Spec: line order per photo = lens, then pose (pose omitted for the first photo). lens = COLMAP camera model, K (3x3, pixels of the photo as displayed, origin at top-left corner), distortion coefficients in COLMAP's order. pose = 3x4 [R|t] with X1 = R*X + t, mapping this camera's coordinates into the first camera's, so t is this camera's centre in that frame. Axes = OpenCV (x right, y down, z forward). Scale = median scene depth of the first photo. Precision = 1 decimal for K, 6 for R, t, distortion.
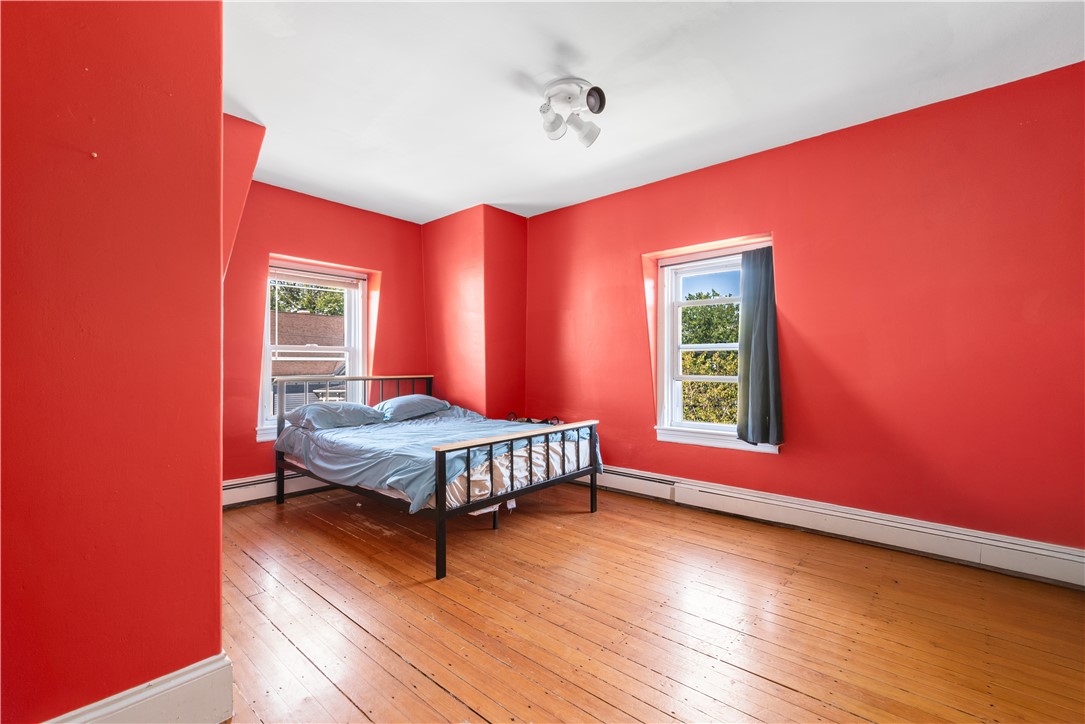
lens RADIAL K [[475.3, 0, 538.8], [0, 475.3, 363.7], [0, 0, 1]] dist [0.010127, 0.000079]
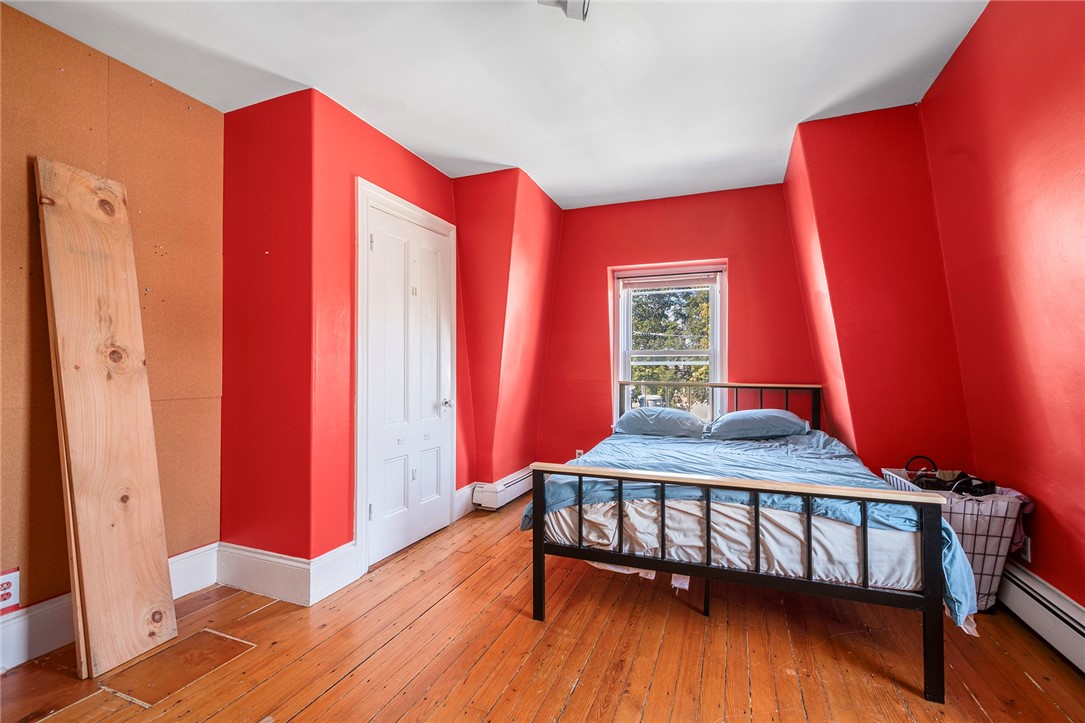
lens RADIAL K [[475.3, 0, 538.5], [0, 475.3, 359.8], [0, 0, 1]] dist [0.010127, 0.000079]
pose [[0.332799, -0.015218, -0.942875, 0.491877], [-0.002462, 0.999852, -0.017006, 0.000465], [0.942994, 0.007981, 0.332713, 0.580178]]
